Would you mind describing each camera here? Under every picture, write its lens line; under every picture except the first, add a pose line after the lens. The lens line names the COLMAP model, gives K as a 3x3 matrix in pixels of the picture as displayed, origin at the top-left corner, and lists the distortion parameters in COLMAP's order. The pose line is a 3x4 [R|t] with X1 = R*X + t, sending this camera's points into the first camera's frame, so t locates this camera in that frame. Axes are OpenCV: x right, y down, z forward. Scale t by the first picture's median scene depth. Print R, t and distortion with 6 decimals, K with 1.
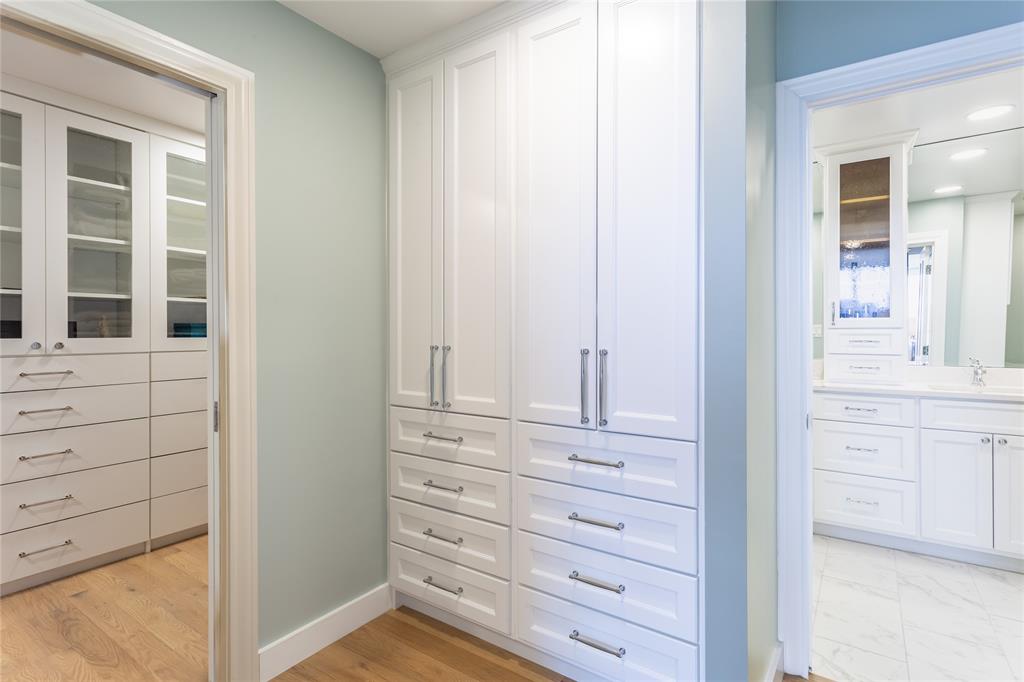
lens RADIAL K [[506.1, 0, 484.0], [0, 506.1, 334.2], [0, 0, 1]] dist [0.003074, 0.000968]
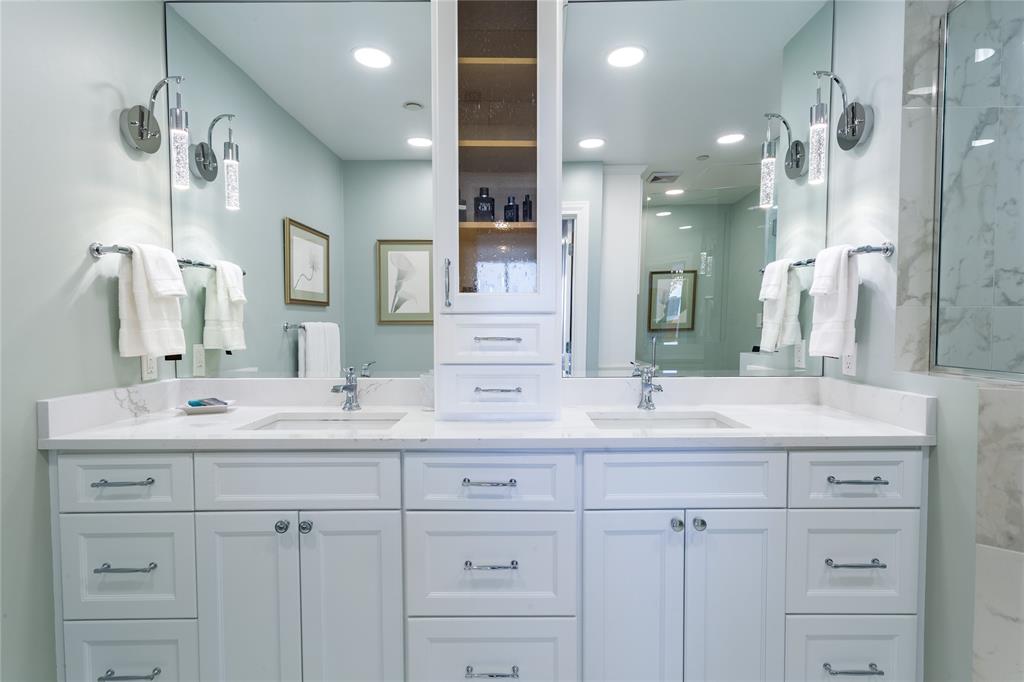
lens RADIAL K [[502.3, 0, 515.2], [0, 502.3, 345.1], [0, 0, 1]] dist [0.003436, 0.000672]
pose [[0.802902, -0.020810, 0.595747, 0.504944], [0.000409, 0.999409, 0.034358, 0.003258], [-0.596110, -0.027343, 0.802437, 0.637373]]
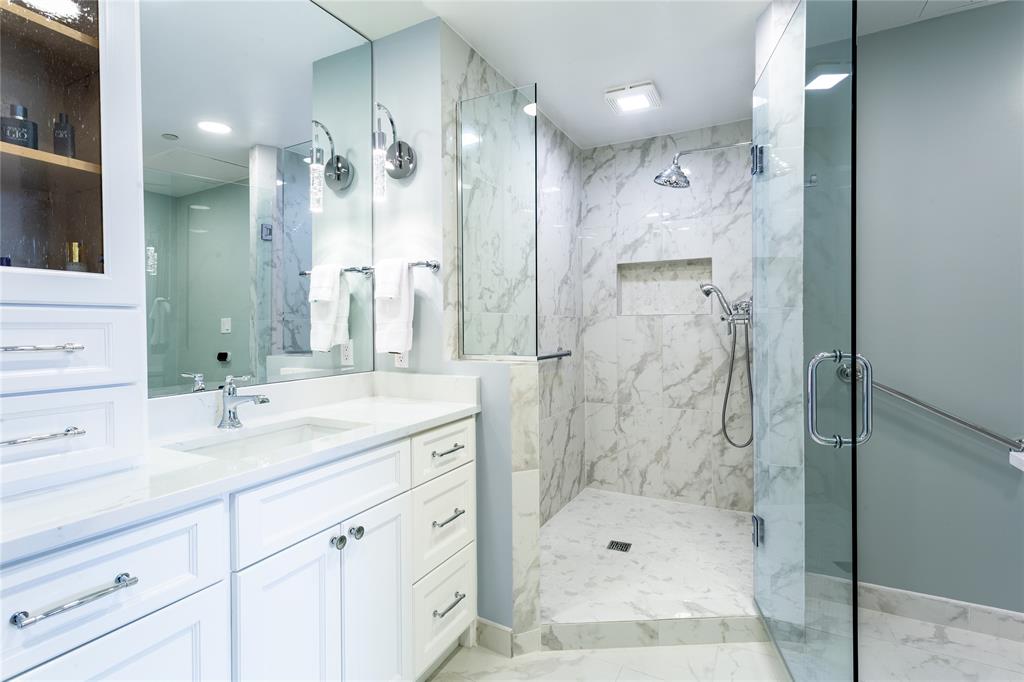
lens RADIAL K [[490.5, 0, 512.8], [0, 490.5, 336.3], [0, 0, 1]] dist [0.004243, 0.001564]
pose [[-0.155875, -0.013730, 0.987681, 0.466052], [0.012341, 0.999798, 0.015846, 0.006516], [-0.987700, 0.014659, -0.155674, 0.843260]]
